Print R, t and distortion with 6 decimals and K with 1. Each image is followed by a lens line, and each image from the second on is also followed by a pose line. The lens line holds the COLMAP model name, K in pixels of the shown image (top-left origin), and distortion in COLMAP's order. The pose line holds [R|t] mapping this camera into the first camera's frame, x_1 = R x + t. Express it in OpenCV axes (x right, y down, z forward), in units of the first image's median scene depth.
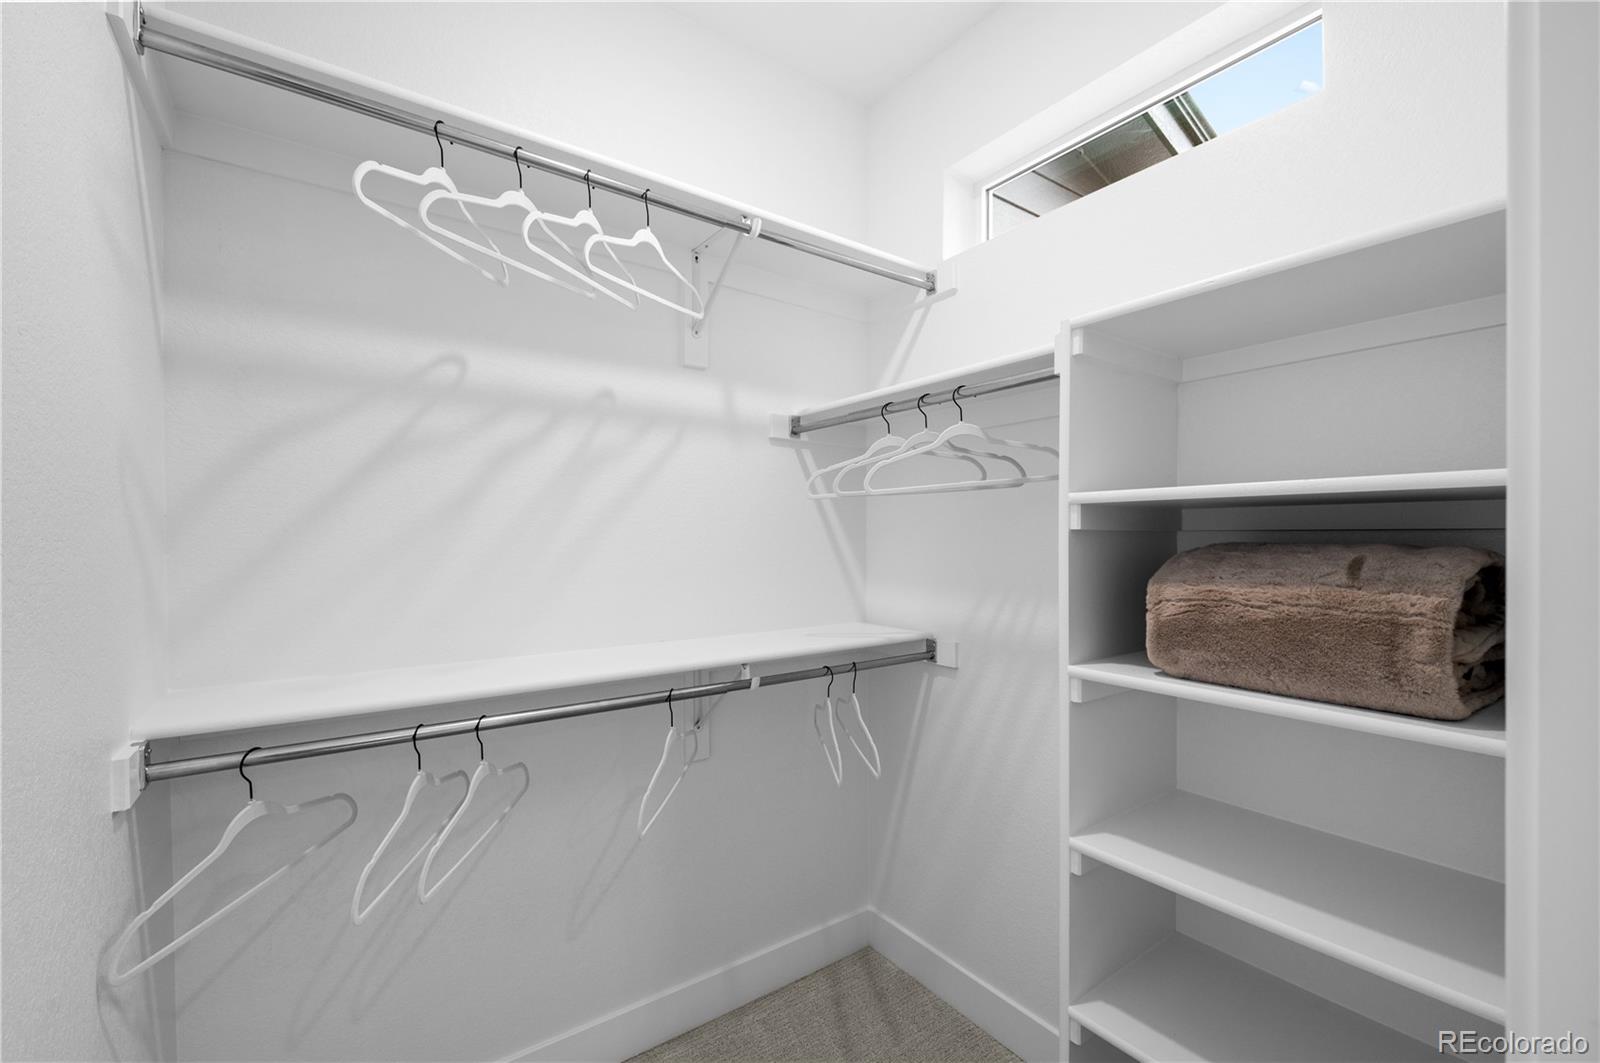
lens RADIAL K [[660.5, 0, 827.5], [0, 660.5, 542.6], [0, 0, 1]] dist [-0.000664, -0.000567]
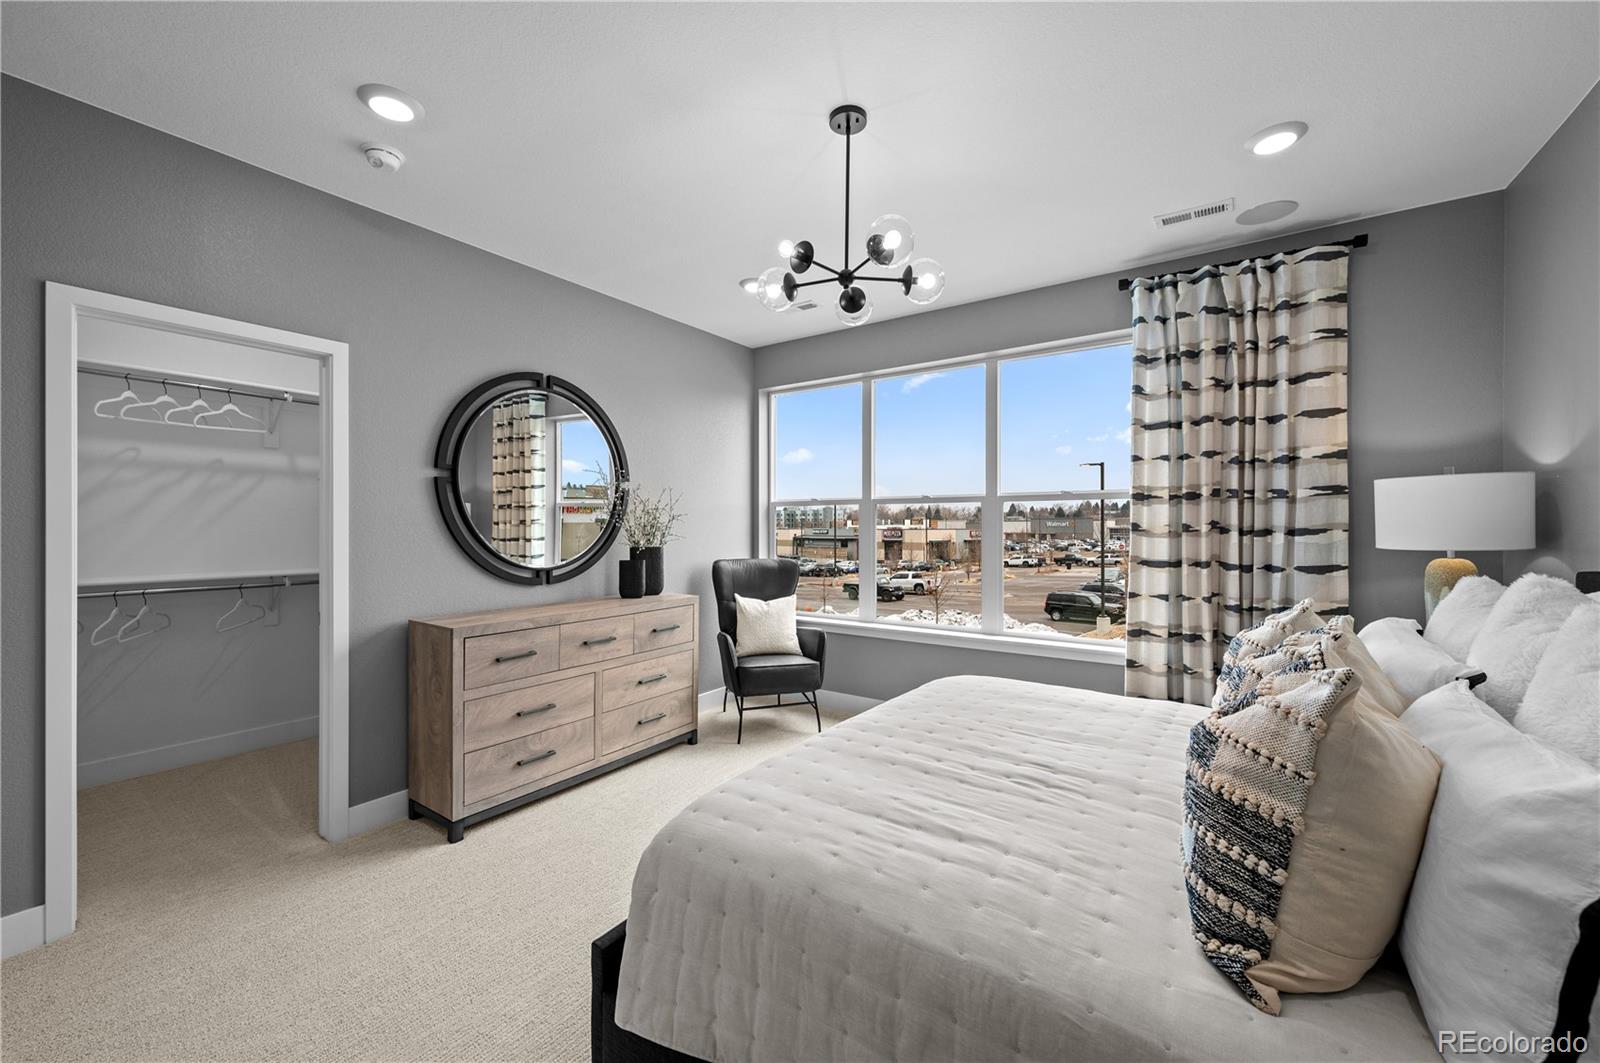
lens RADIAL K [[625.3, 0, 800.8], [0, 625.3, 522.4], [0, 0, 1]] dist [0.005731, -0.002725]
pose [[0.951899, 0.004363, 0.306382, 0.967540], [-0.001235, 0.999945, -0.010402, 0.007543], [-0.306410, 0.009524, 0.951852, -1.766878]]
